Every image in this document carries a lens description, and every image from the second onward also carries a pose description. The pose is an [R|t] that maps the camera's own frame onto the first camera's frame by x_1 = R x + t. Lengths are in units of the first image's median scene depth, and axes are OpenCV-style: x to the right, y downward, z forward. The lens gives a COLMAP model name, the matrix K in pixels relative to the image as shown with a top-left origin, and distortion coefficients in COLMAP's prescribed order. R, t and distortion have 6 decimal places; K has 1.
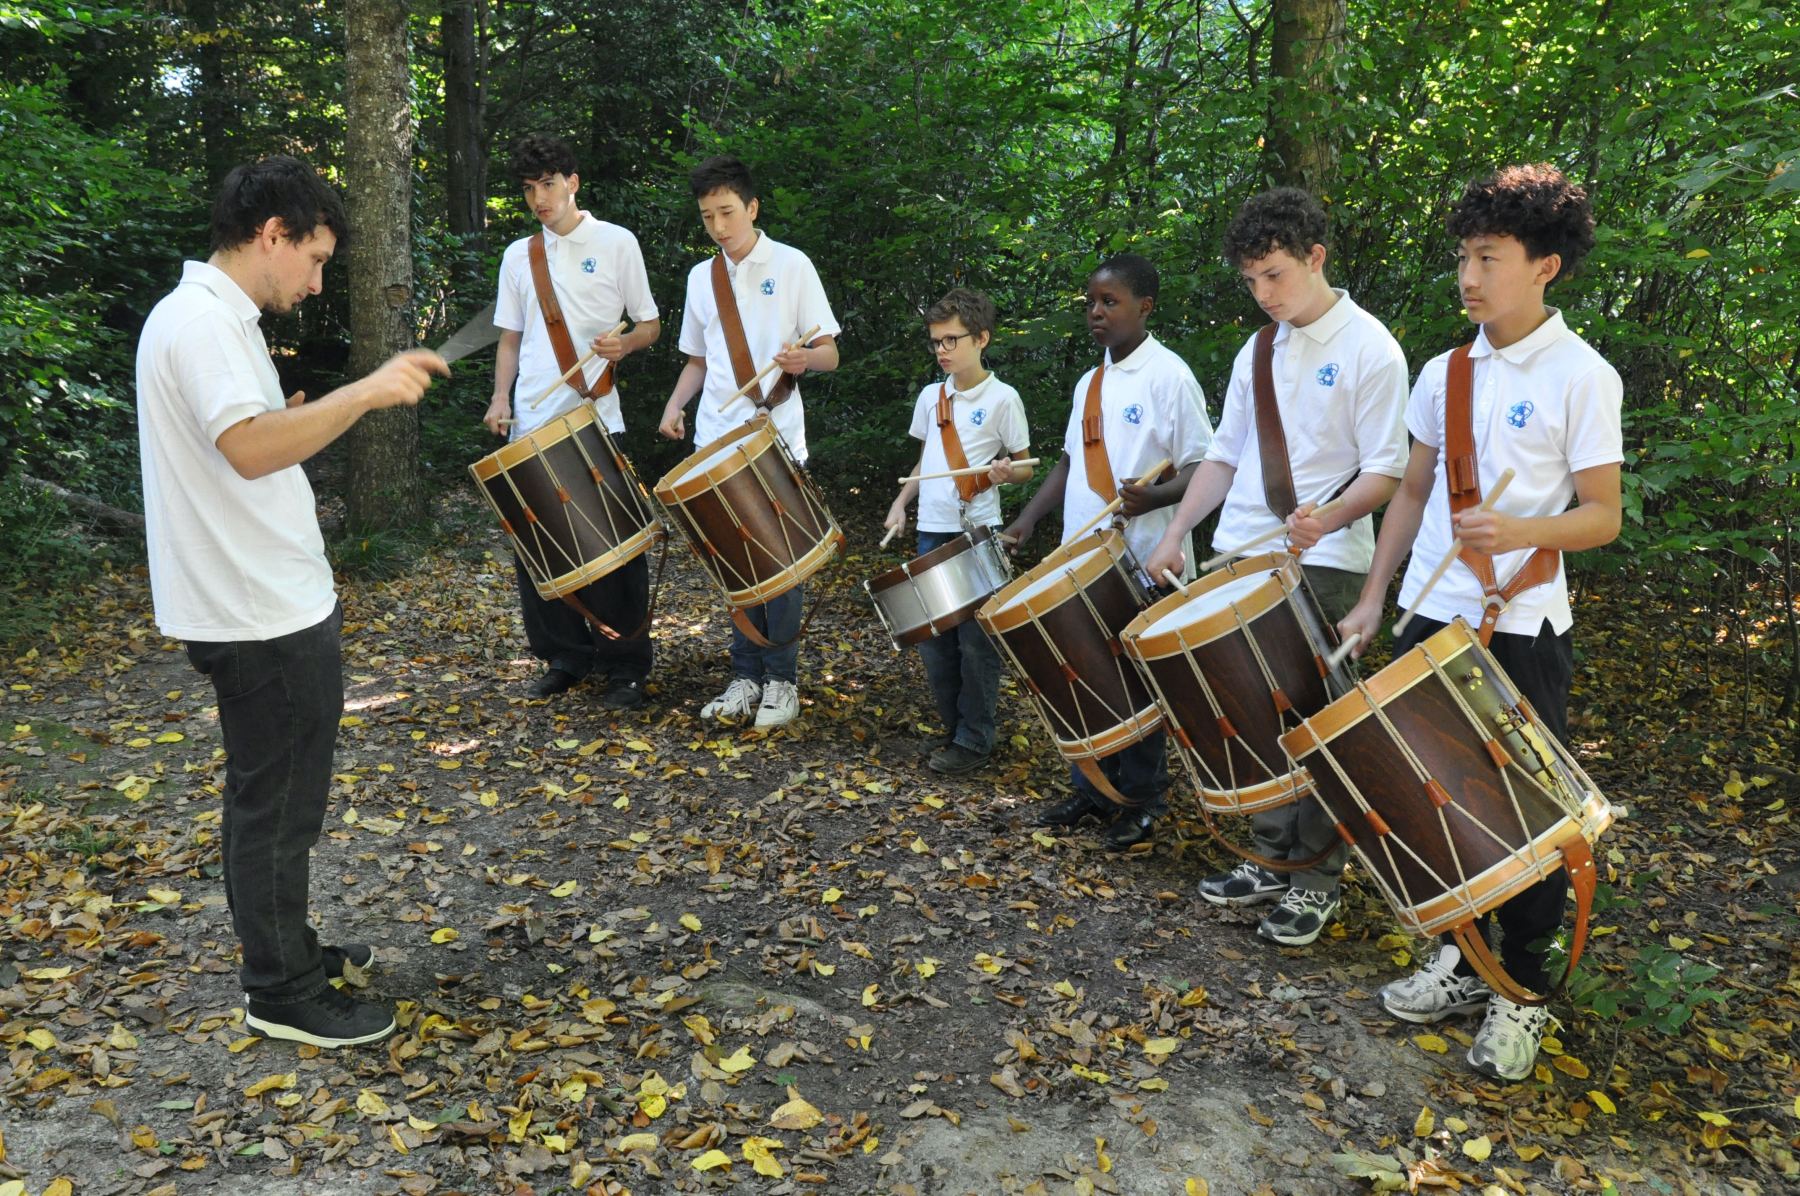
lens RADIAL K [[1383.4, 0, 900.0], [0, 1383.4, 598.0], [0, 0, 1]] dist [-0.081930, 0.064210]
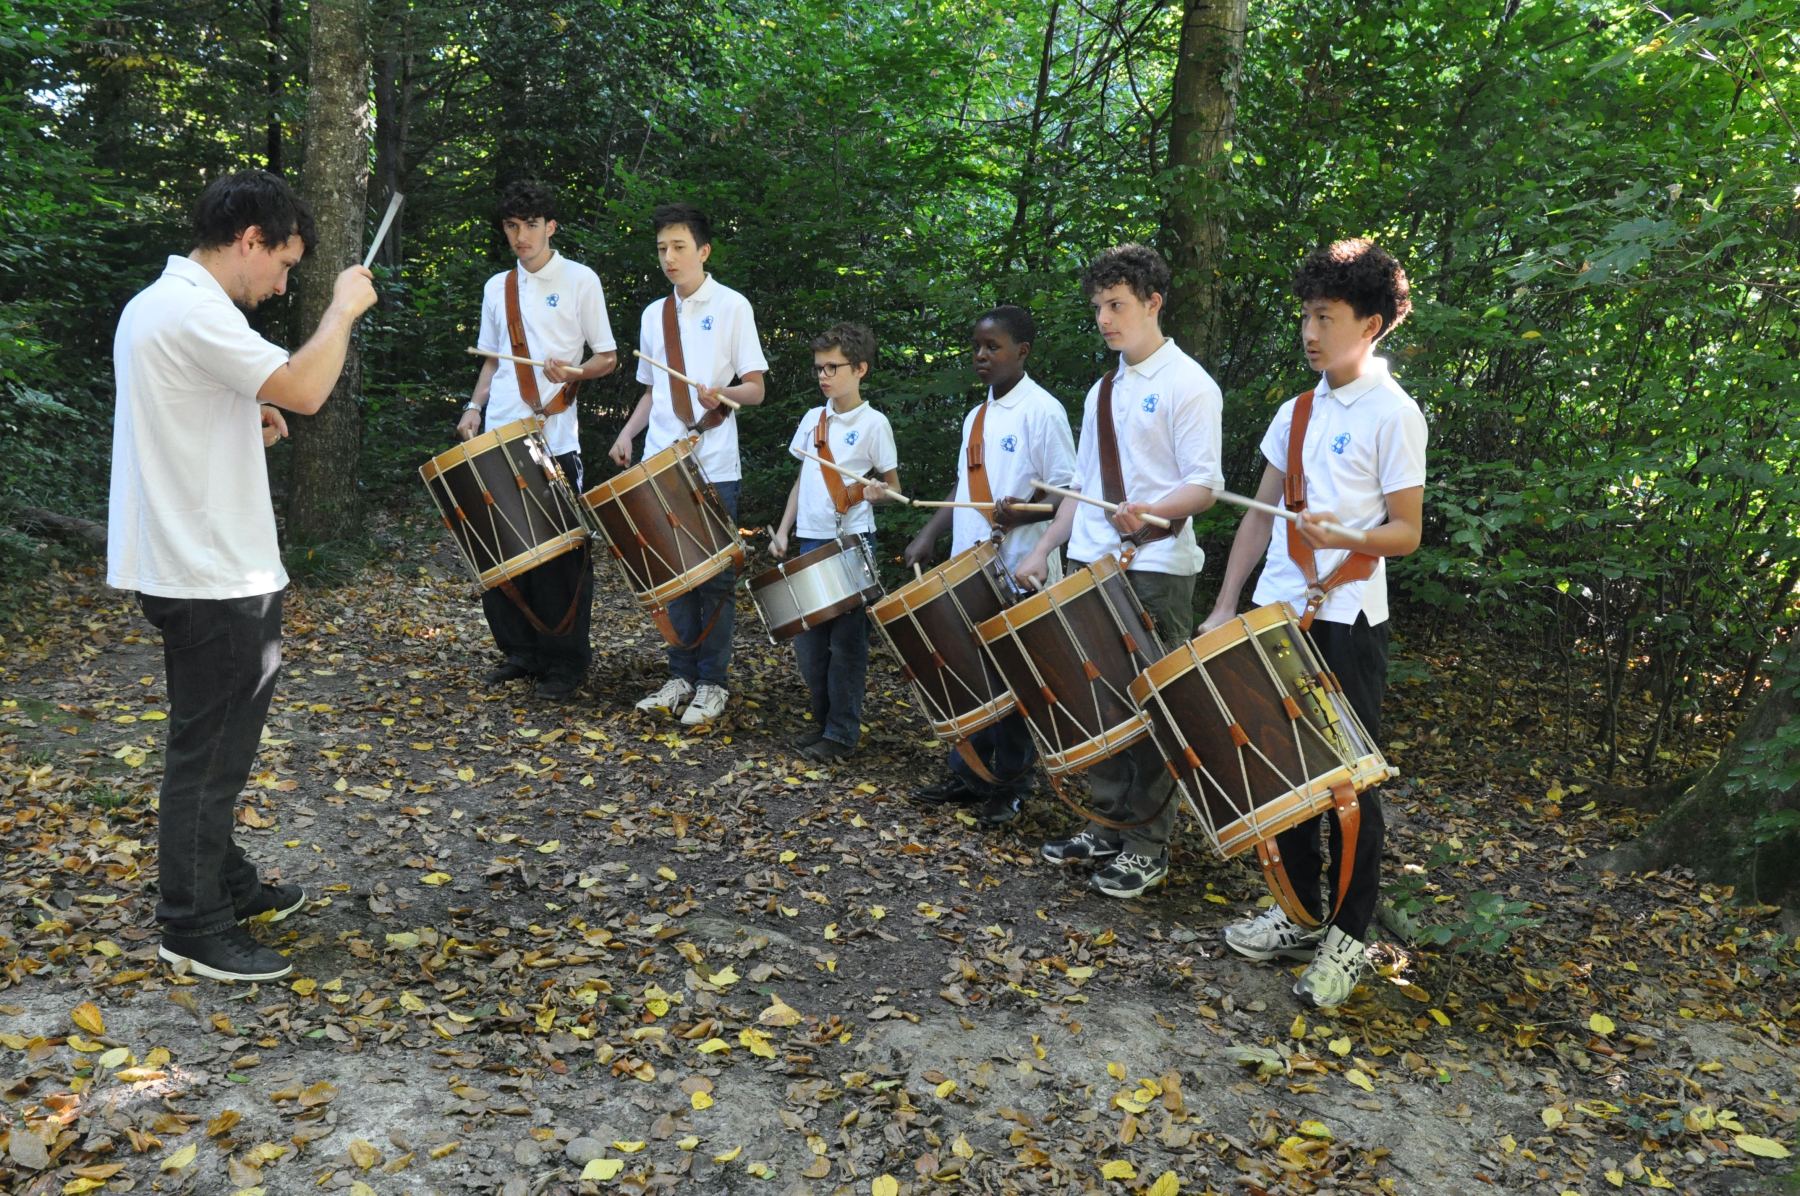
lens RADIAL K [[1383.4, 0, 900.0], [0, 1383.4, 598.0], [0, 0, 1]] dist [-0.081930, 0.064210]
pose [[0.995355, 0.030771, 0.091219, -0.076300], [-0.027087, 0.998777, -0.041362, 0.053879], [-0.092380, 0.038699, 0.994972, -0.164441]]
